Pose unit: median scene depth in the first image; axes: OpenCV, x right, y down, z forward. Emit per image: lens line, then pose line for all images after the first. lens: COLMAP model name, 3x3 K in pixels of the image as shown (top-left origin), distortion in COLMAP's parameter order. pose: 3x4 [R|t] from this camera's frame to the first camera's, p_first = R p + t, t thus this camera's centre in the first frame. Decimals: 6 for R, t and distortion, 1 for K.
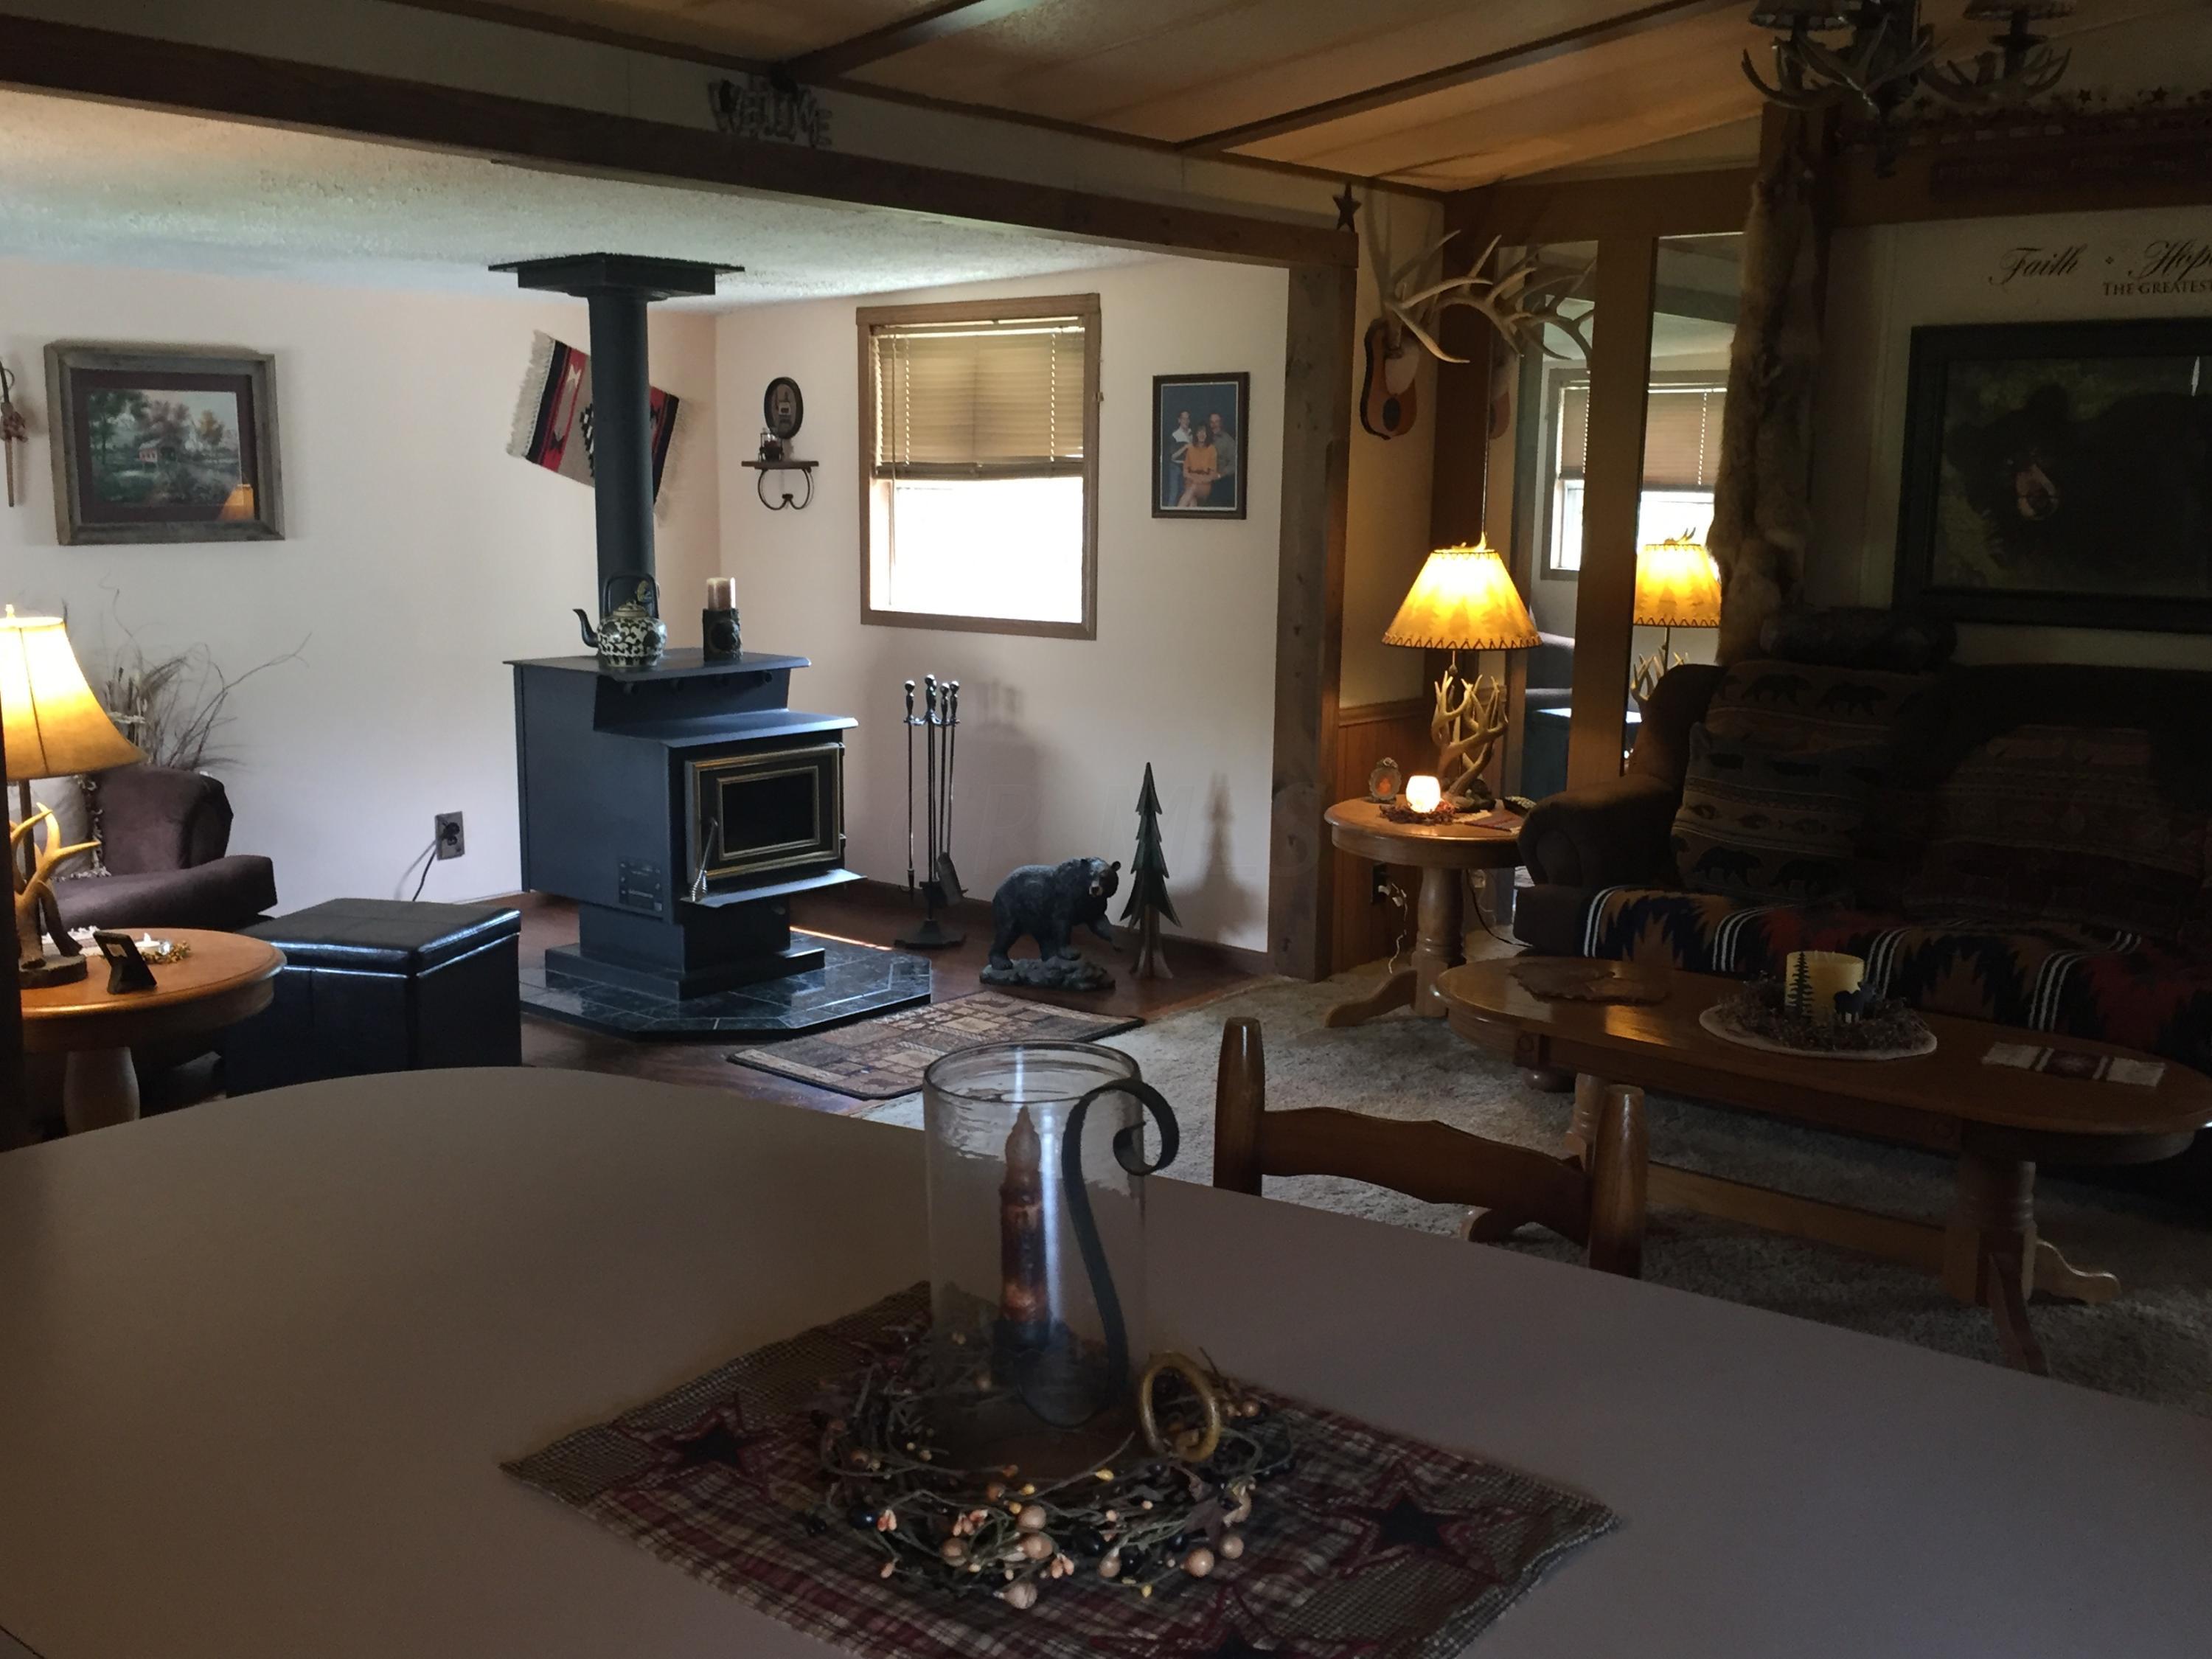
lens RADIAL K [[2130.2, 0, 1104.3], [0, 2130.2, 835.7], [0, 0, 1]] dist [0.038841, 0.000000]
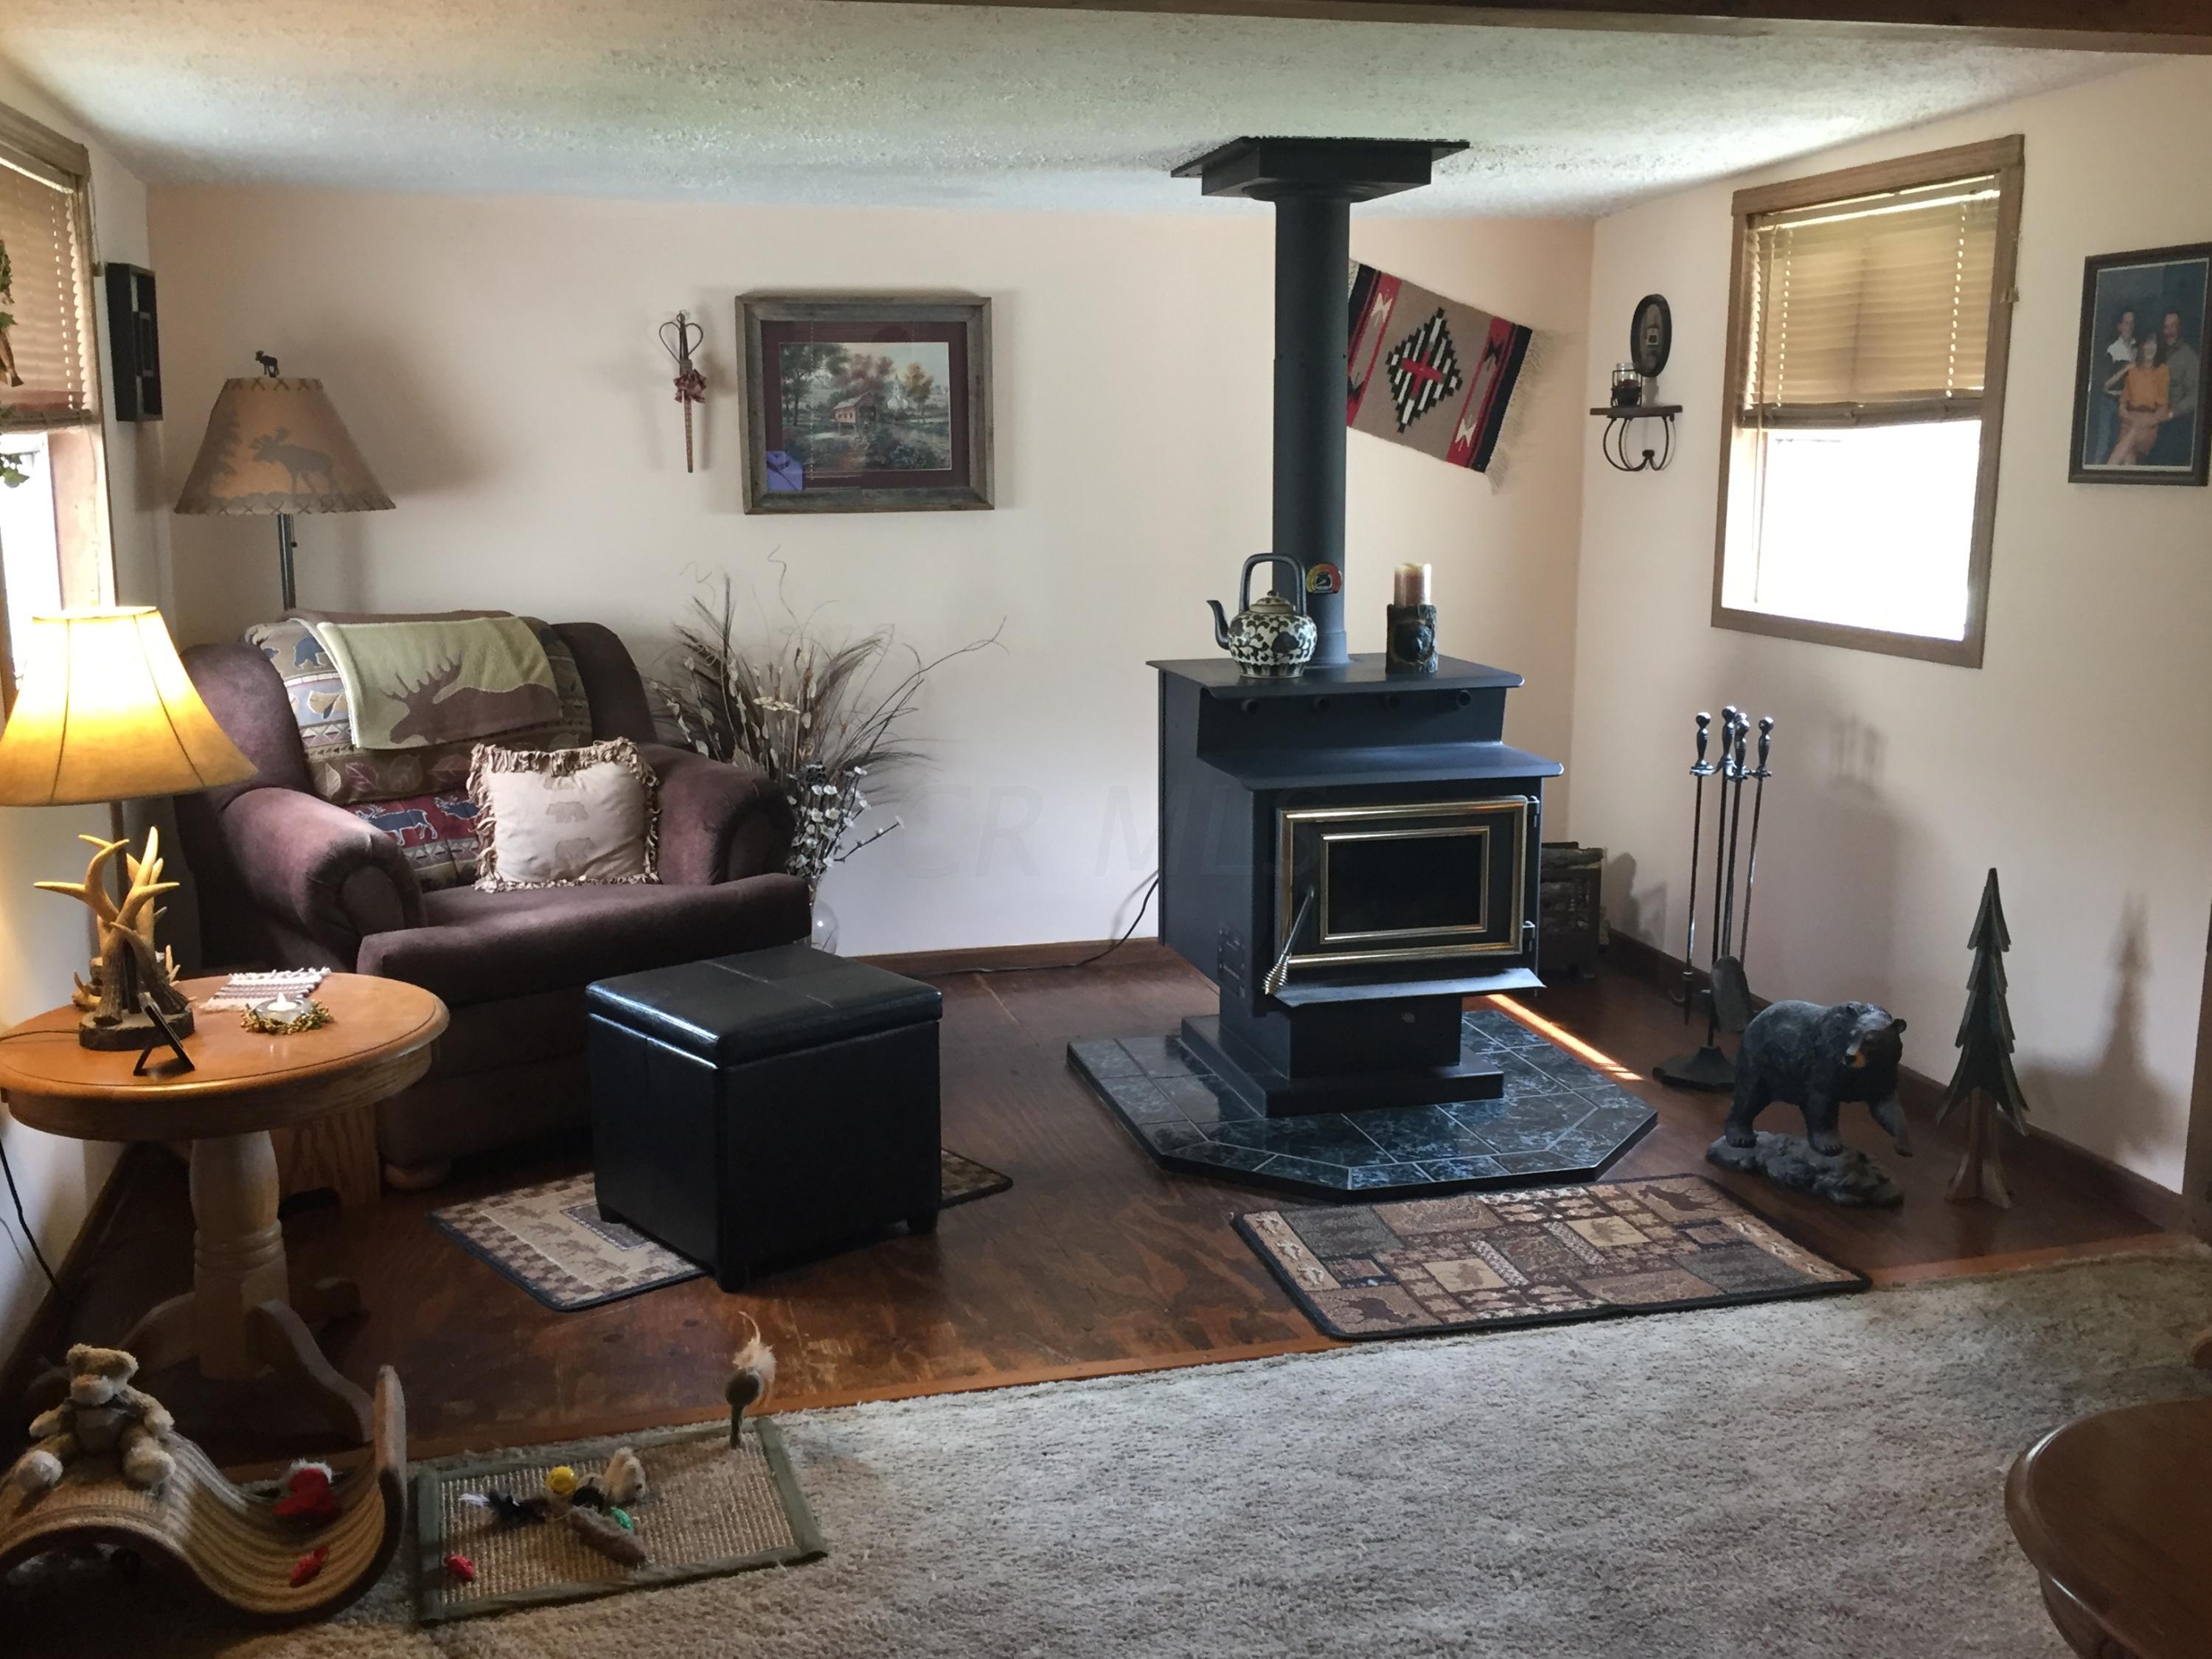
lens RADIAL K [[2130.2, 0, 1105.2], [0, 2130.2, 829.1], [0, 0, 1]] dist [0.038841, 0.000000]
pose [[0.808708, 0.097501, -0.580073, 0.177214], [-0.087654, 0.995131, 0.045064, -0.051826], [0.581643, 0.014402, 0.813317, 0.324376]]
